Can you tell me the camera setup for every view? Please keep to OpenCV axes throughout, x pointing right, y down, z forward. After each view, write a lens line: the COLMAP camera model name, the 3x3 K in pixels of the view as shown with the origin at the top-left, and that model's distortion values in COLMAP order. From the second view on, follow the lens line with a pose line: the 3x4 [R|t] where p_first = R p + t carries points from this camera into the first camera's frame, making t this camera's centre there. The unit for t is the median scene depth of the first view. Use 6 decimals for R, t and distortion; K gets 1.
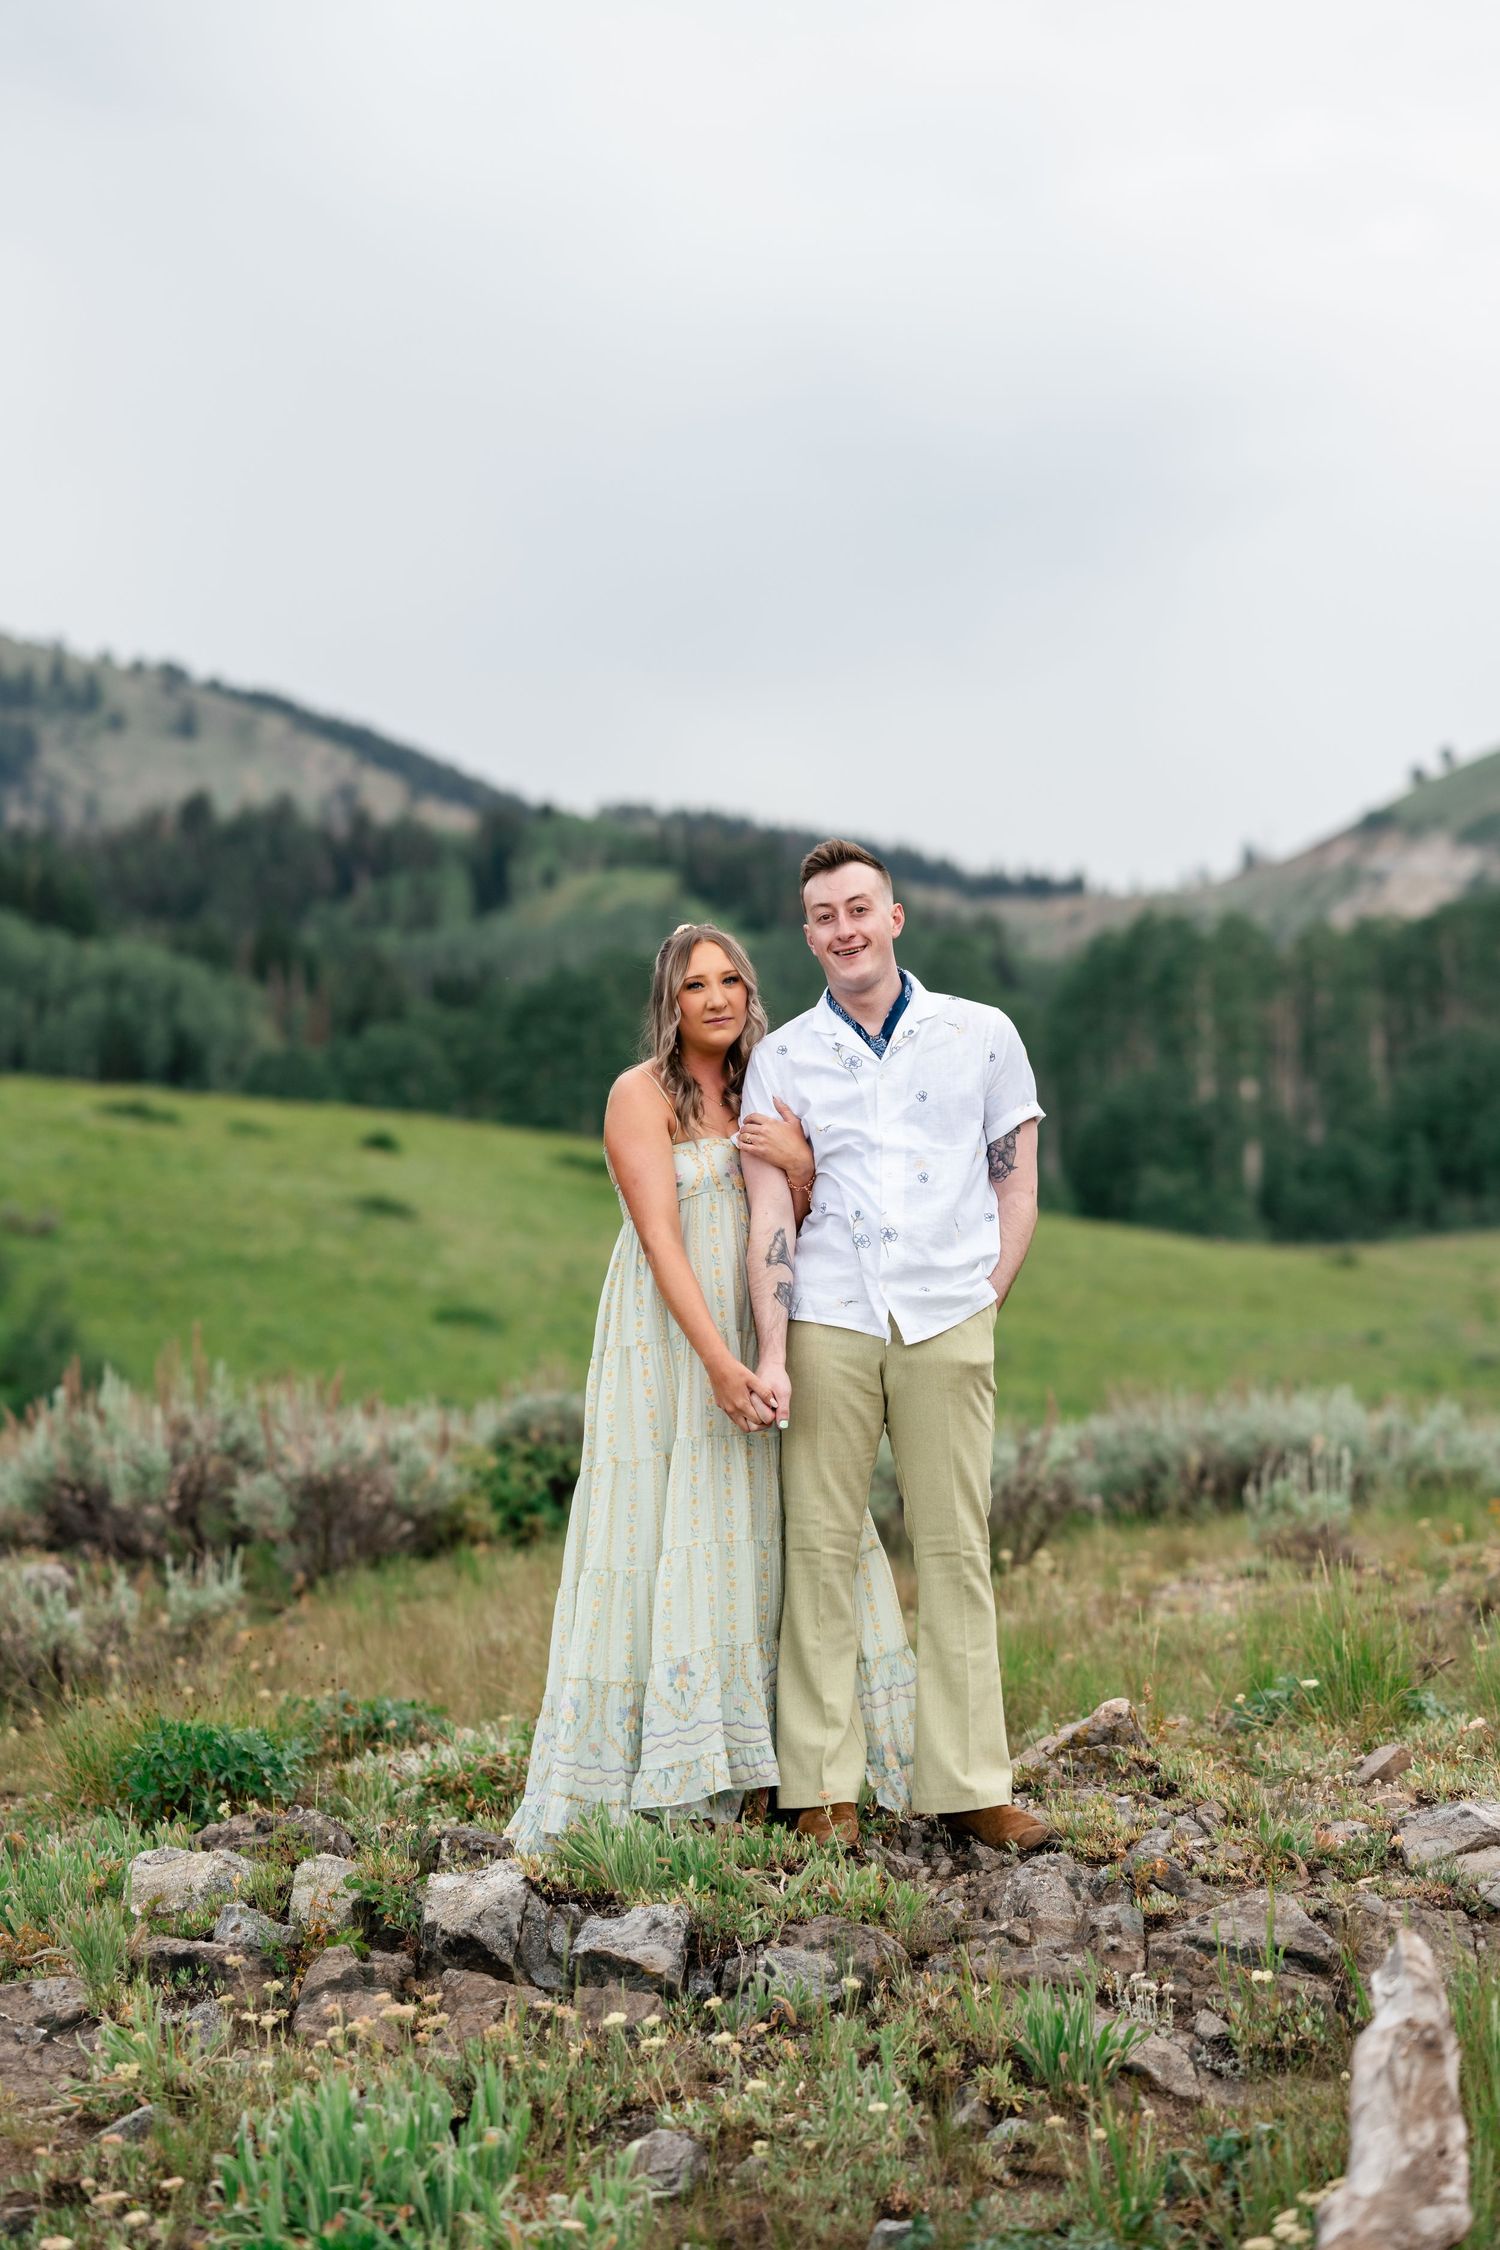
lens RADIAL K [[5402.5, 0, 735.3], [0, 5402.5, 1174.0], [0, 0, 1]] dist [0.039919, 0.114538]
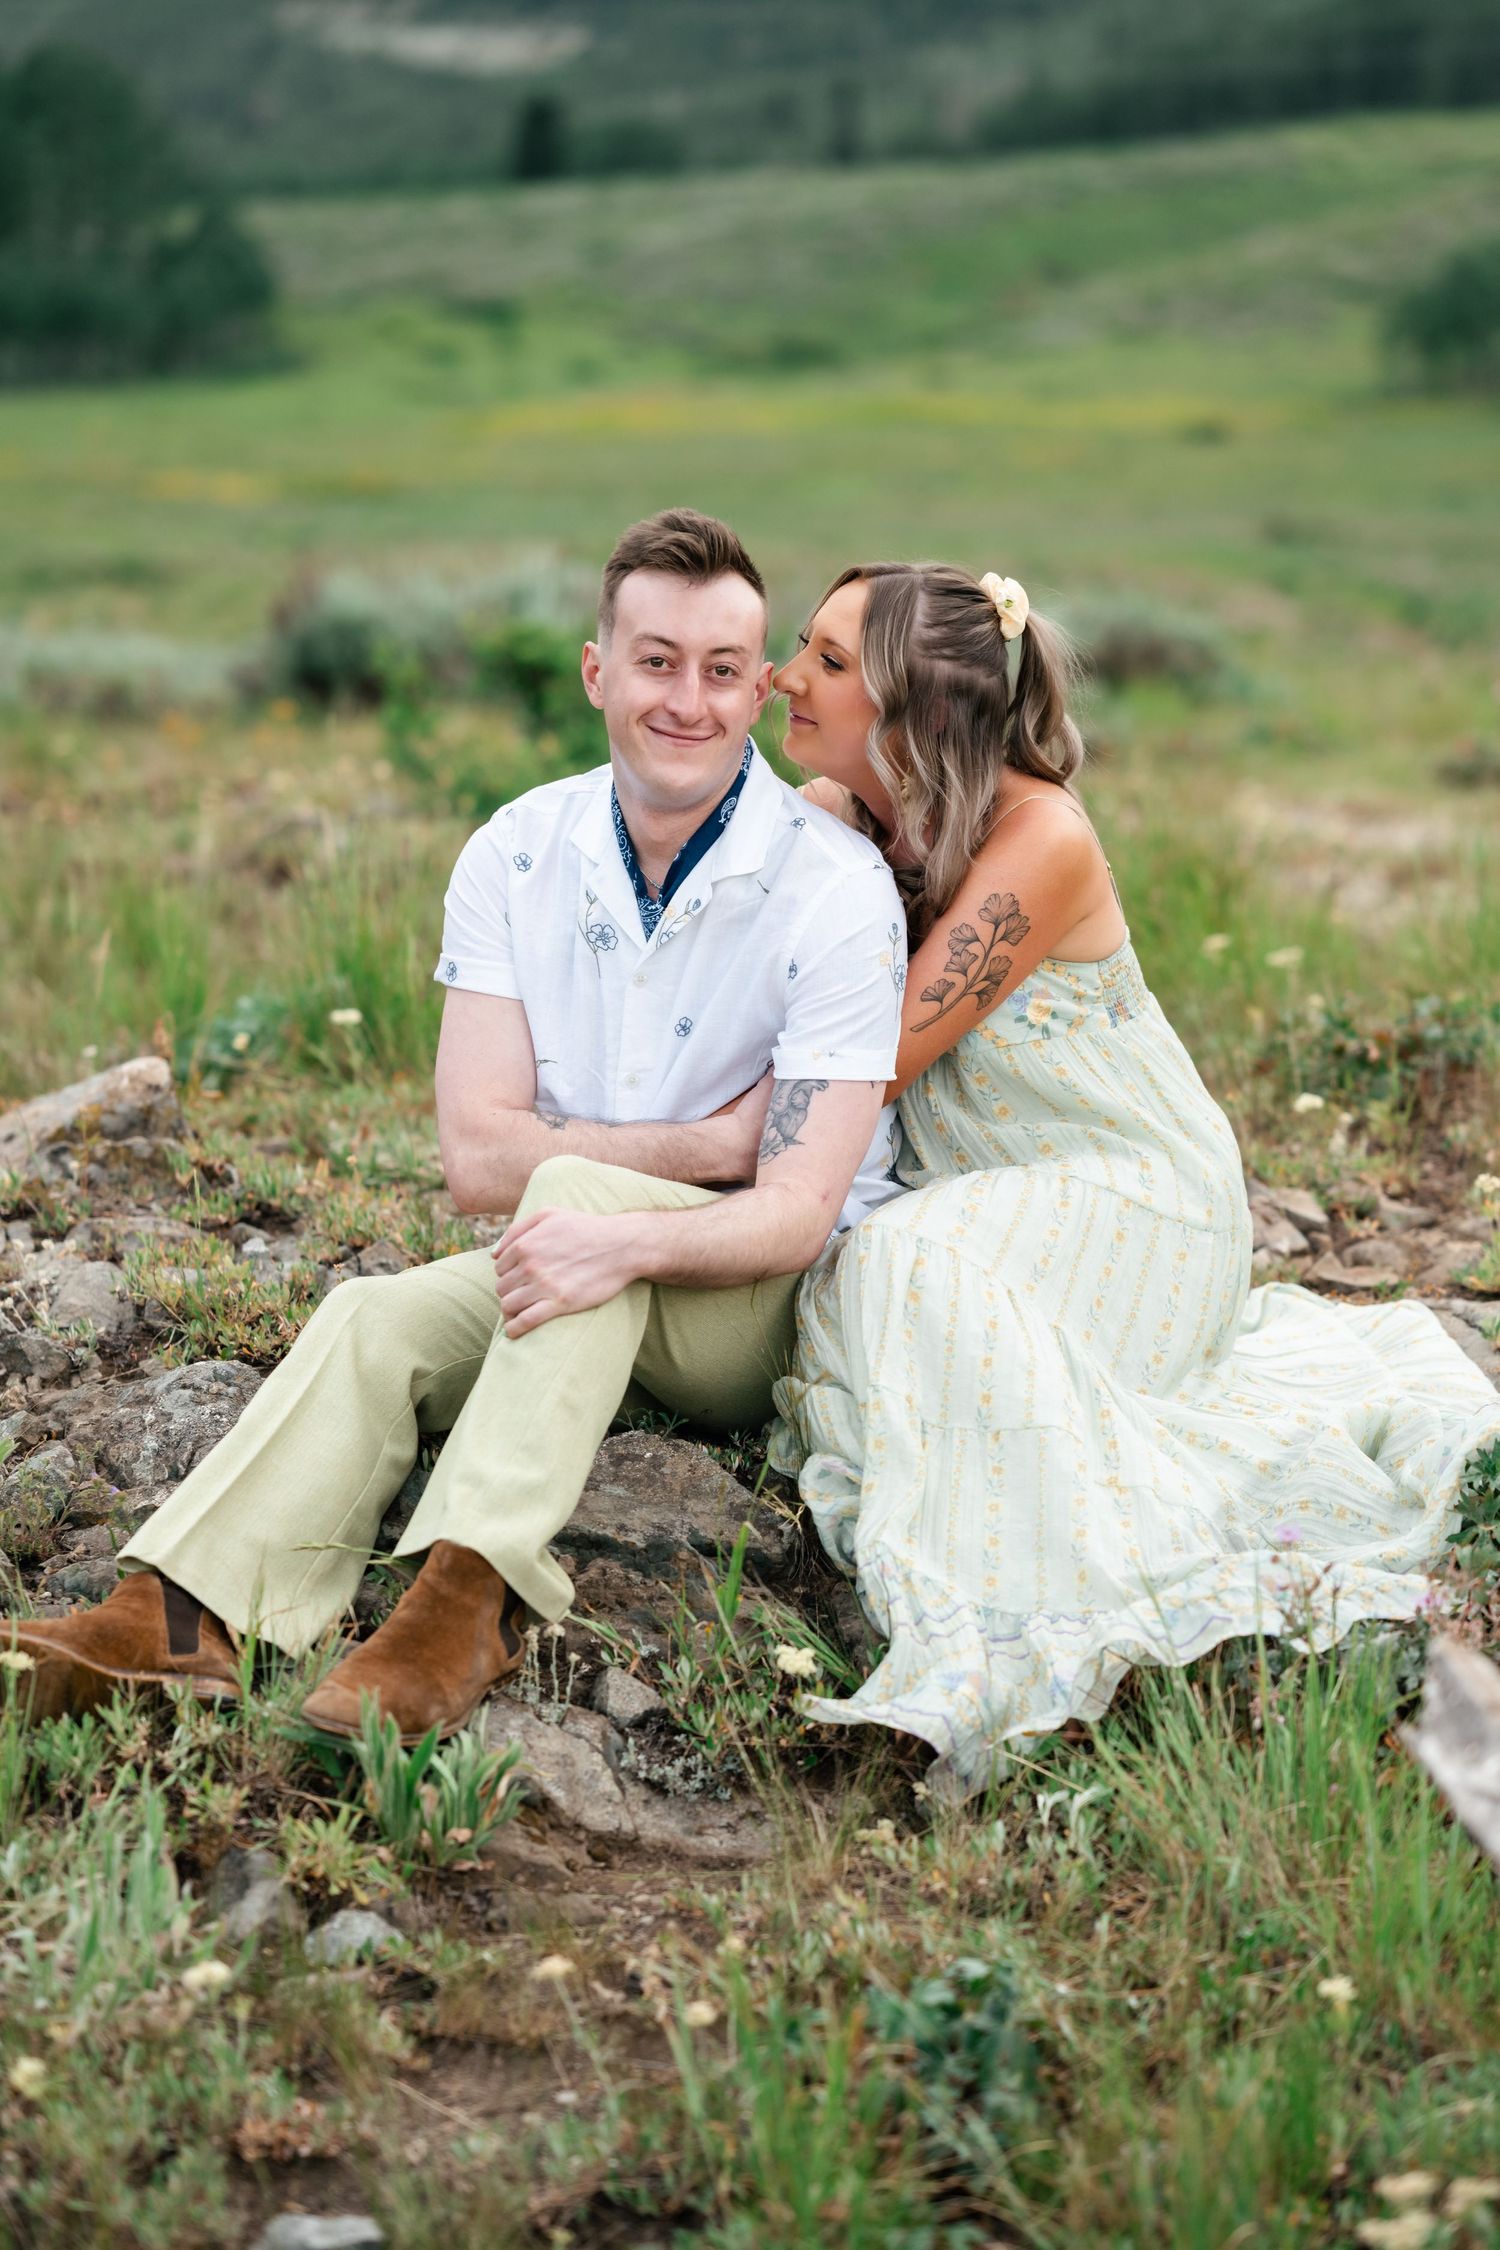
lens RADIAL K [[5632.3, 0, 750.0], [0, 5632.3, 1125.0], [0, 0, 1]] dist [-0.014251, -0.254743]
pose [[0.943905, -0.012513, 0.329979, -0.085830], [-0.031658, 0.991250, 0.128147, 0.024895], [-0.328695, -0.131405, 0.935250, 0.450138]]
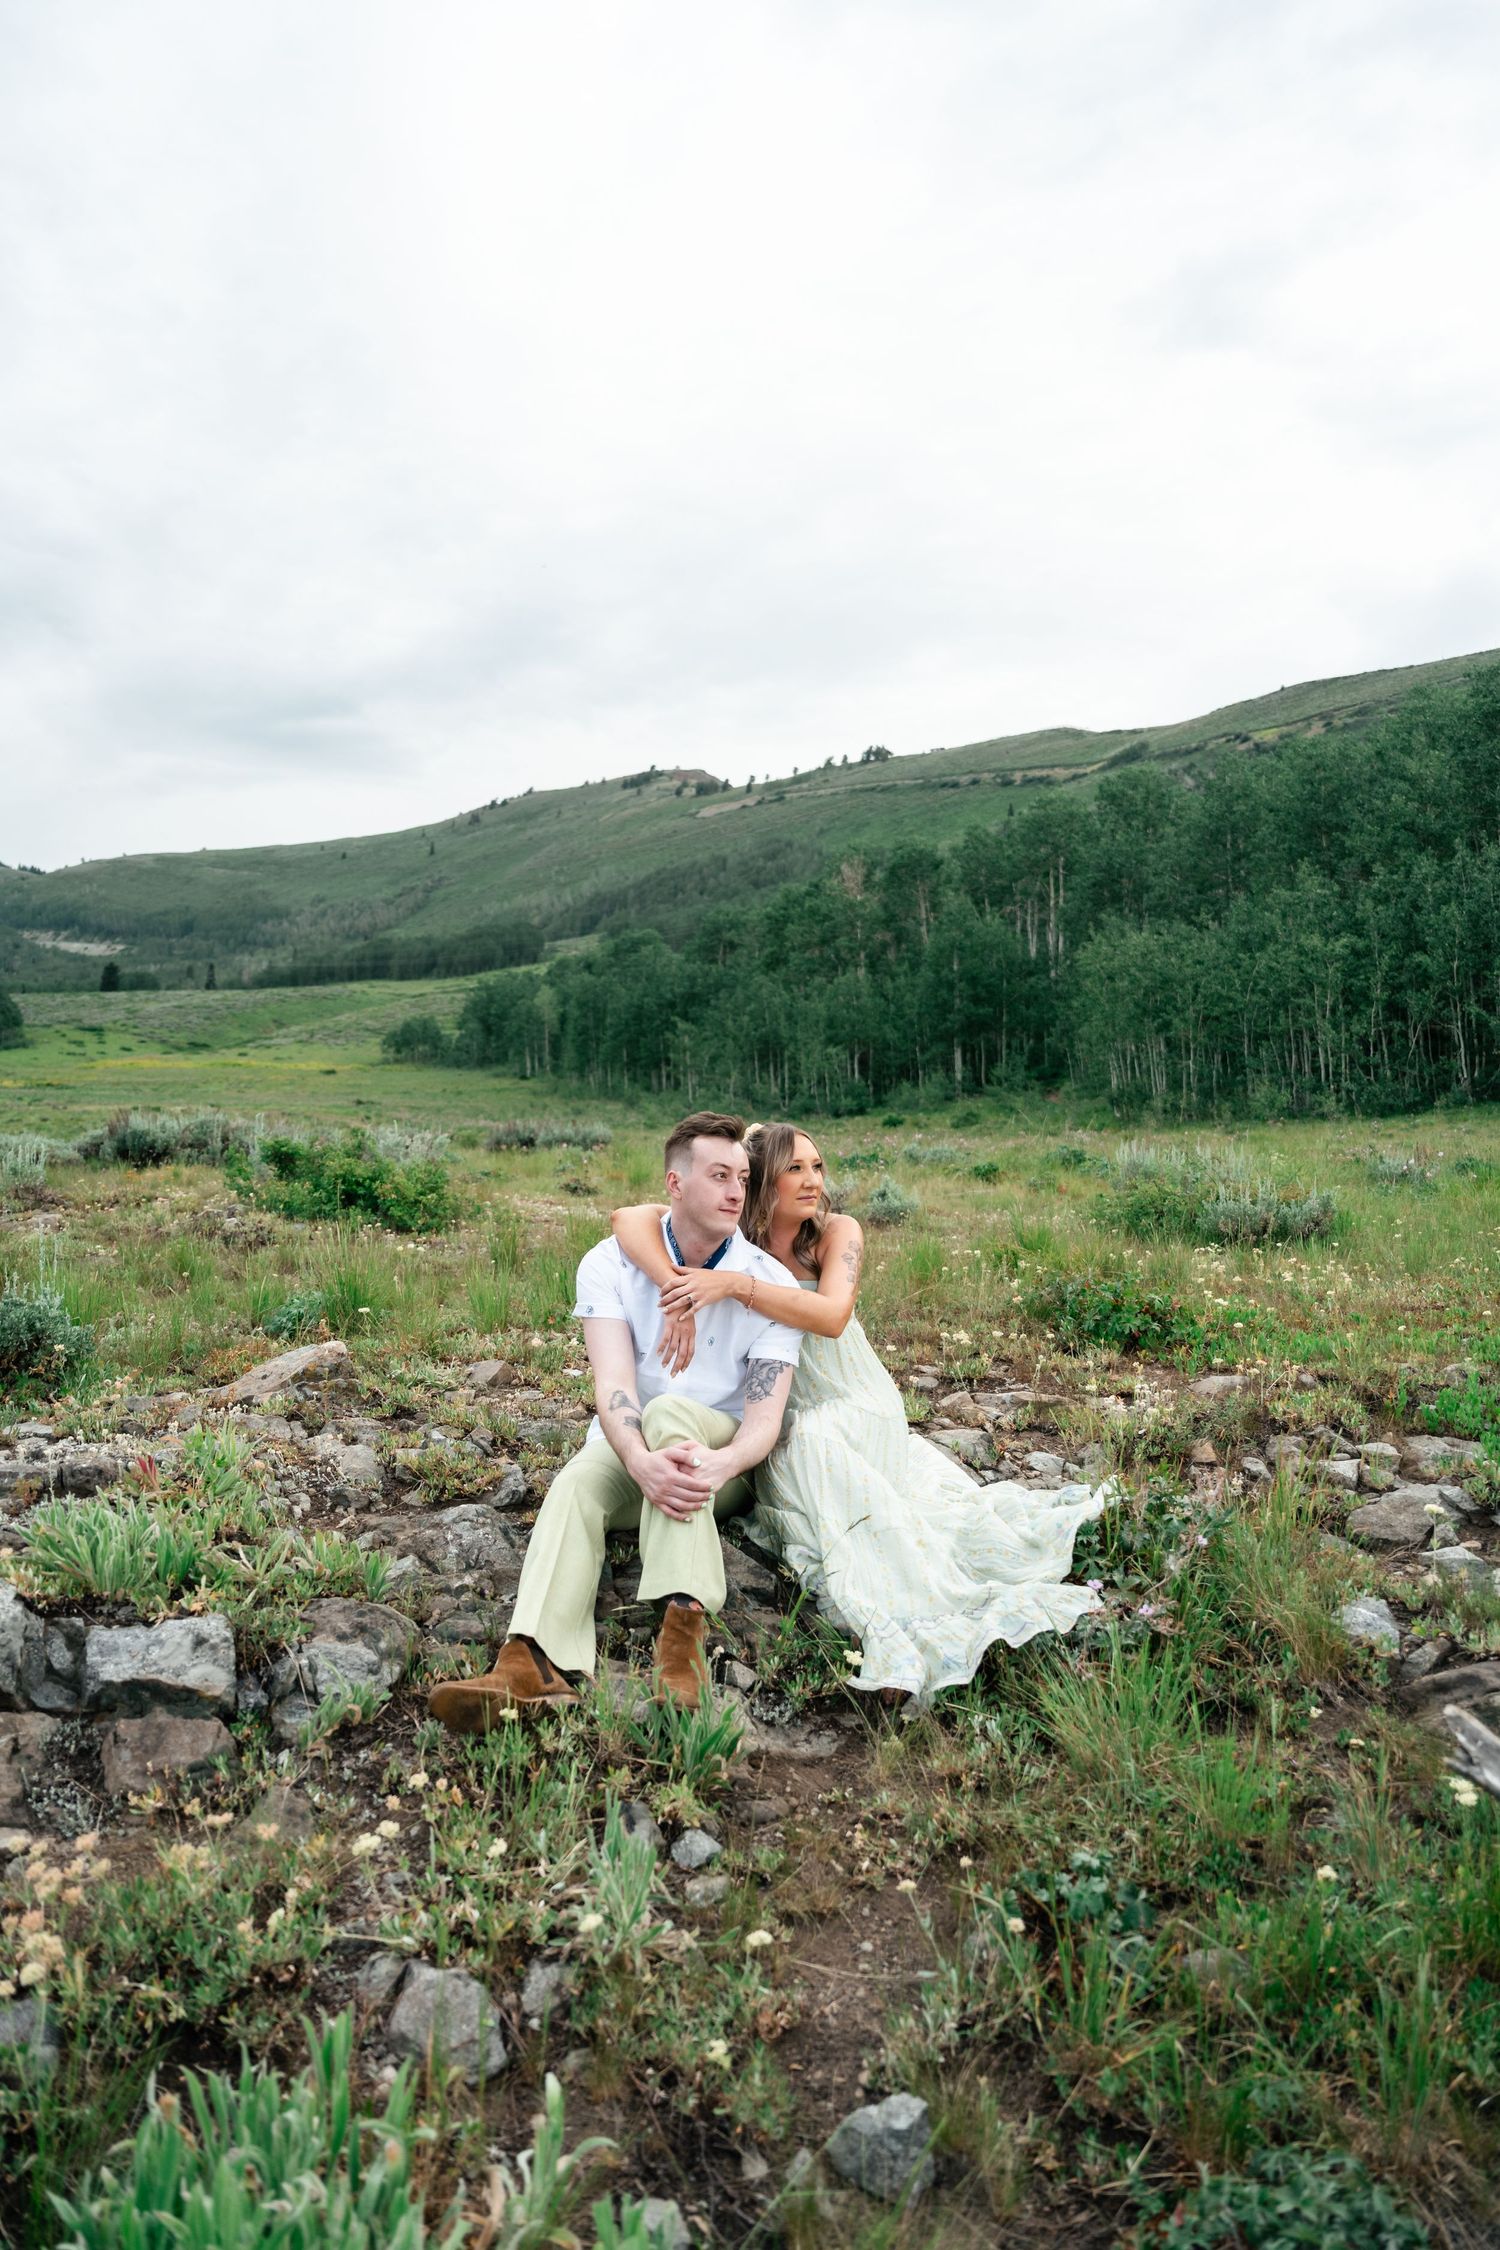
lens RADIAL K [[1609.2, 0, 788.7], [0, 1609.2, 1084.3], [0, 0, 1]] dist [-0.003238, 0.006500]
pose [[0.762868, 0.048260, 0.644751, -0.131042], [-0.058449, 0.998275, -0.005565, 0.029498], [-0.643907, -0.033440, 0.764373, 0.704375]]
